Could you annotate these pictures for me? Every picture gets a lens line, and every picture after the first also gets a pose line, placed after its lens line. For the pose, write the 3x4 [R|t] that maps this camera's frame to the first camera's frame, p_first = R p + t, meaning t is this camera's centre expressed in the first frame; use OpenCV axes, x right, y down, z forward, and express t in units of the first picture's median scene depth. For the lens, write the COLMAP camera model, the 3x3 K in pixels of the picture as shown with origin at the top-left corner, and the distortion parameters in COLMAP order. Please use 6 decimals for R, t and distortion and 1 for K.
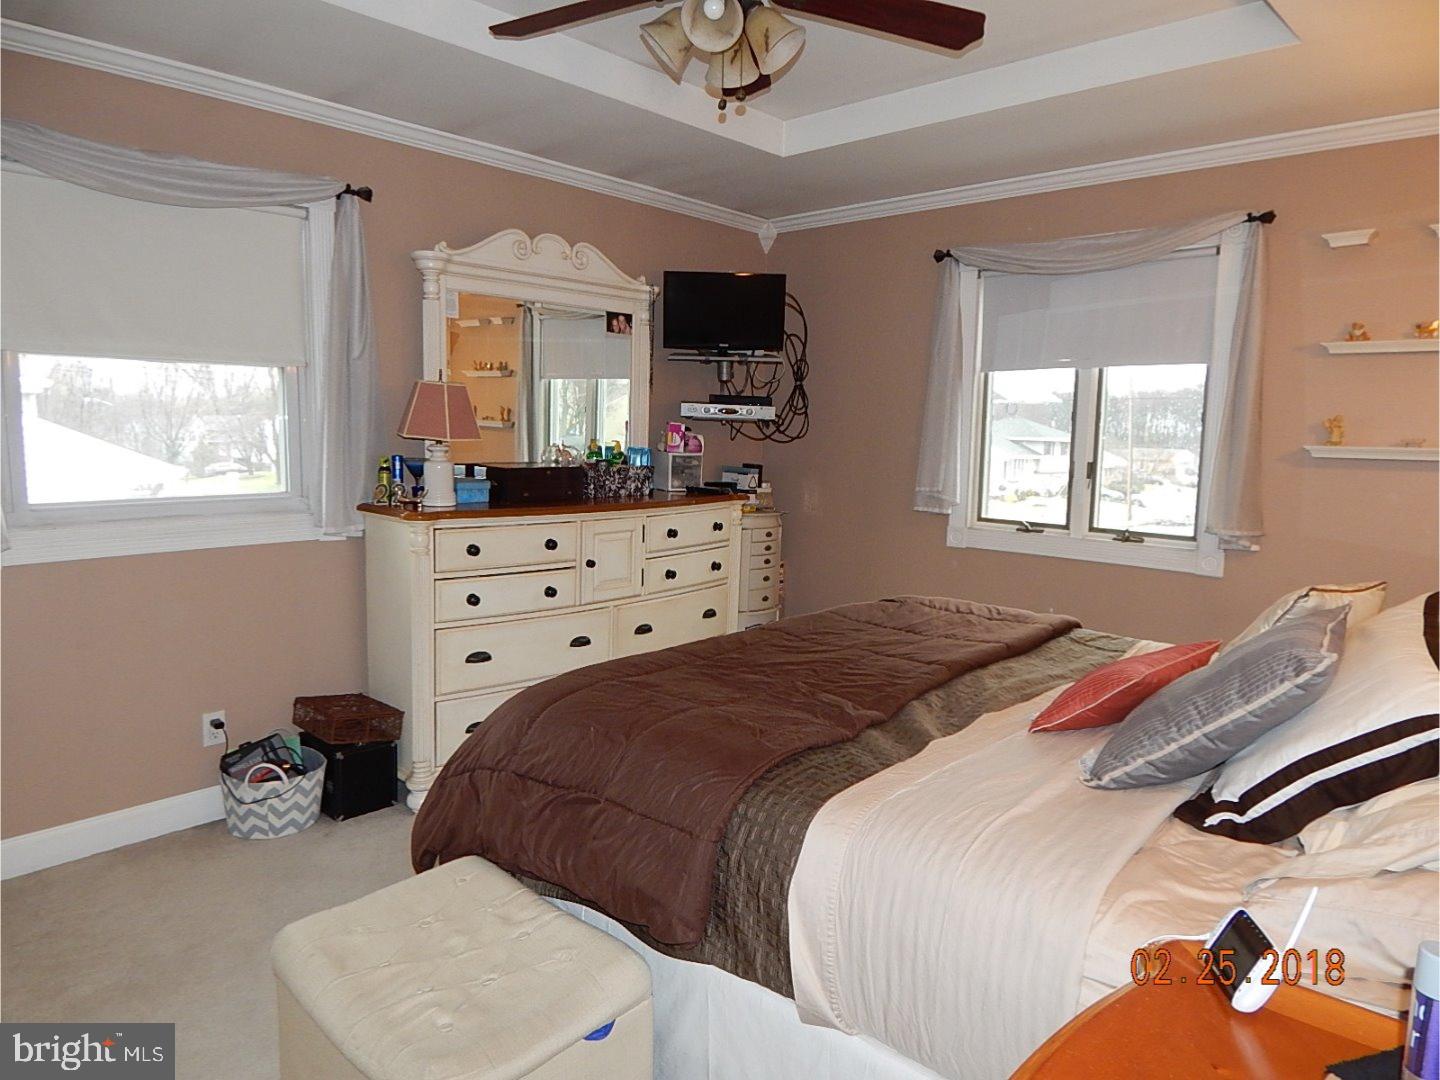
lens RADIAL K [[974.1, 0, 720.0], [0, 974.1, 540.0], [0, 0, 1]] dist [0.044177, 0.000070]
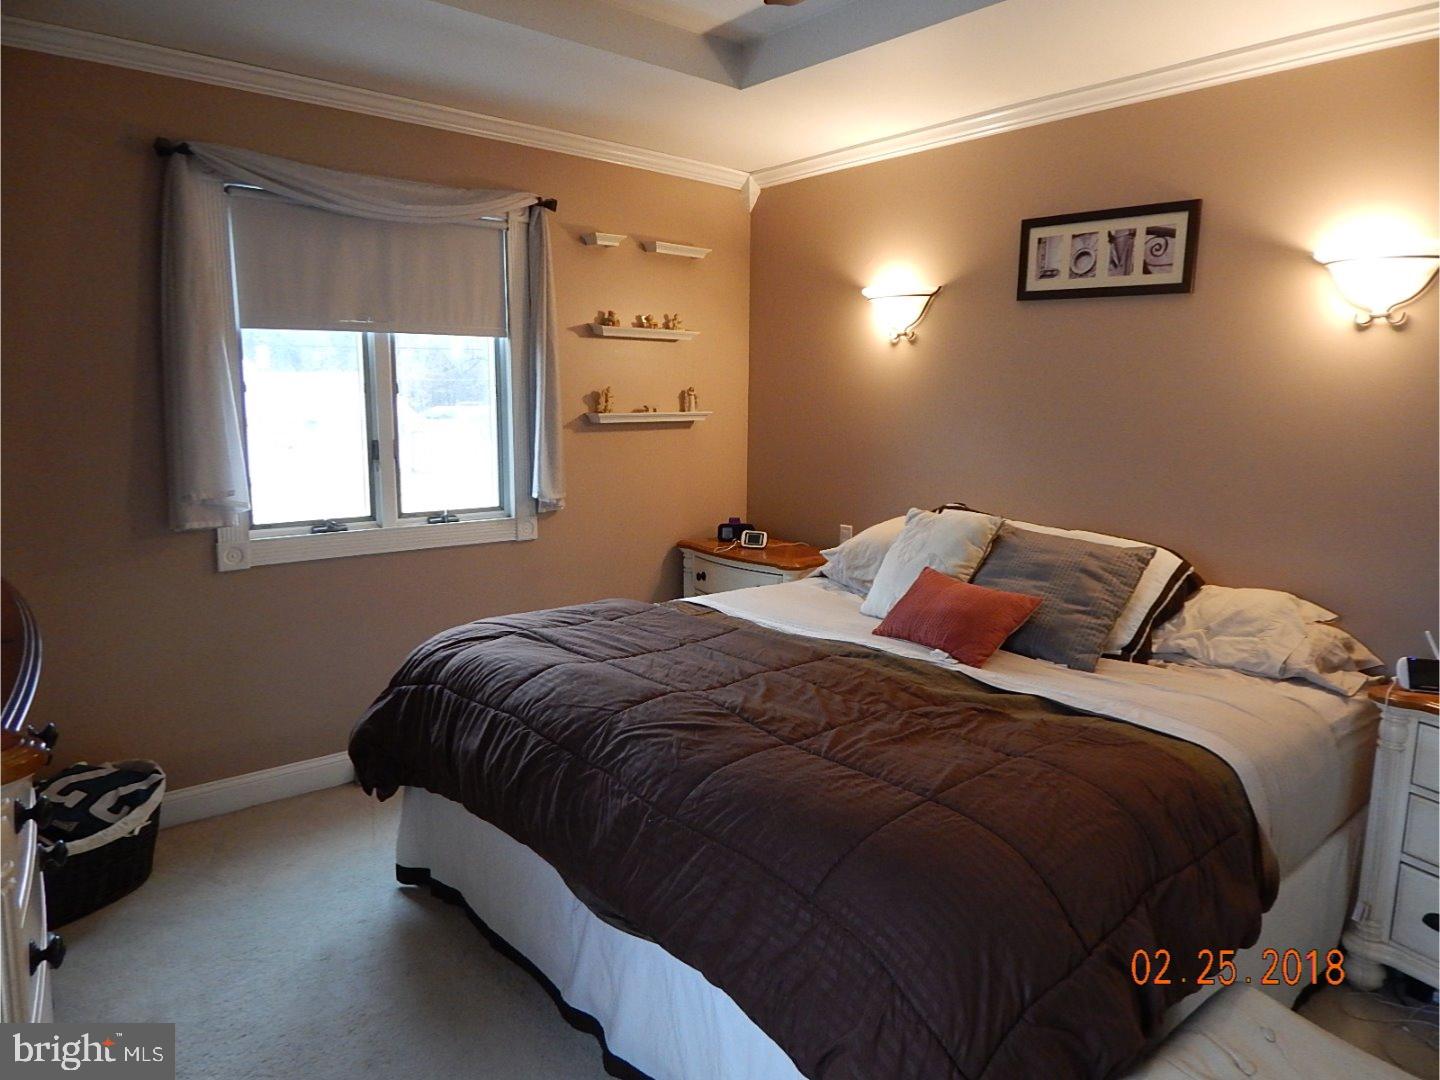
lens RADIAL K [[974.1, 0, 720.0], [0, 974.1, 540.0], [0, 0, 1]] dist [0.044177, 0.000070]
pose [[0.099944, -0.162952, 0.981559, -0.476621], [0.127565, 0.980456, 0.149780, -0.086453], [-0.986782, 0.110243, 0.118778, 0.614937]]
